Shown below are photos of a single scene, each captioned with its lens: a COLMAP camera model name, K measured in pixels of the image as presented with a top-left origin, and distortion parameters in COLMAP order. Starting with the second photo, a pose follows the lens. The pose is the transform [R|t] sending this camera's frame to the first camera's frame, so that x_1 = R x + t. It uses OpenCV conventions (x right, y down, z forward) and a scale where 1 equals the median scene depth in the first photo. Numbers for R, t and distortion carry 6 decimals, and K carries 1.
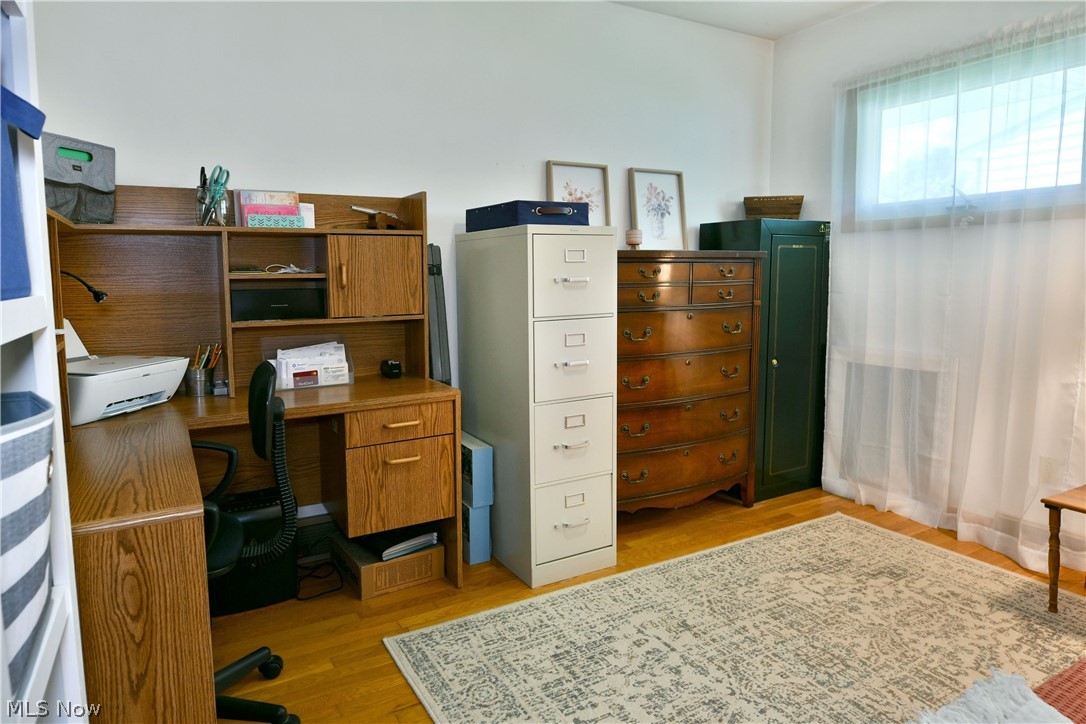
lens RADIAL K [[678.3, 0, 541.6], [0, 678.3, 337.2], [0, 0, 1]] dist [-0.007164, -0.006690]
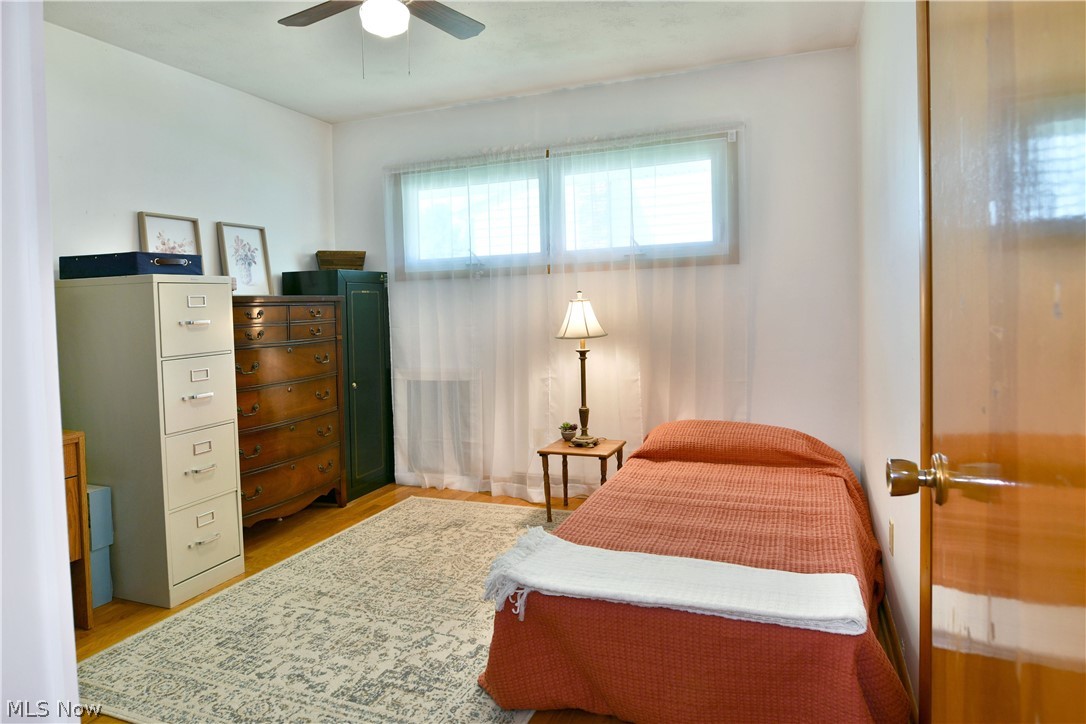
lens RADIAL K [[678.3, 0, 541.6], [0, 678.3, 337.2], [0, 0, 1]] dist [-0.007164, -0.006690]
pose [[0.781465, -0.044091, 0.622389, -0.200989], [0.081524, 0.996164, -0.031790, 0.022550], [-0.618600, 0.075583, 0.782062, -0.237498]]
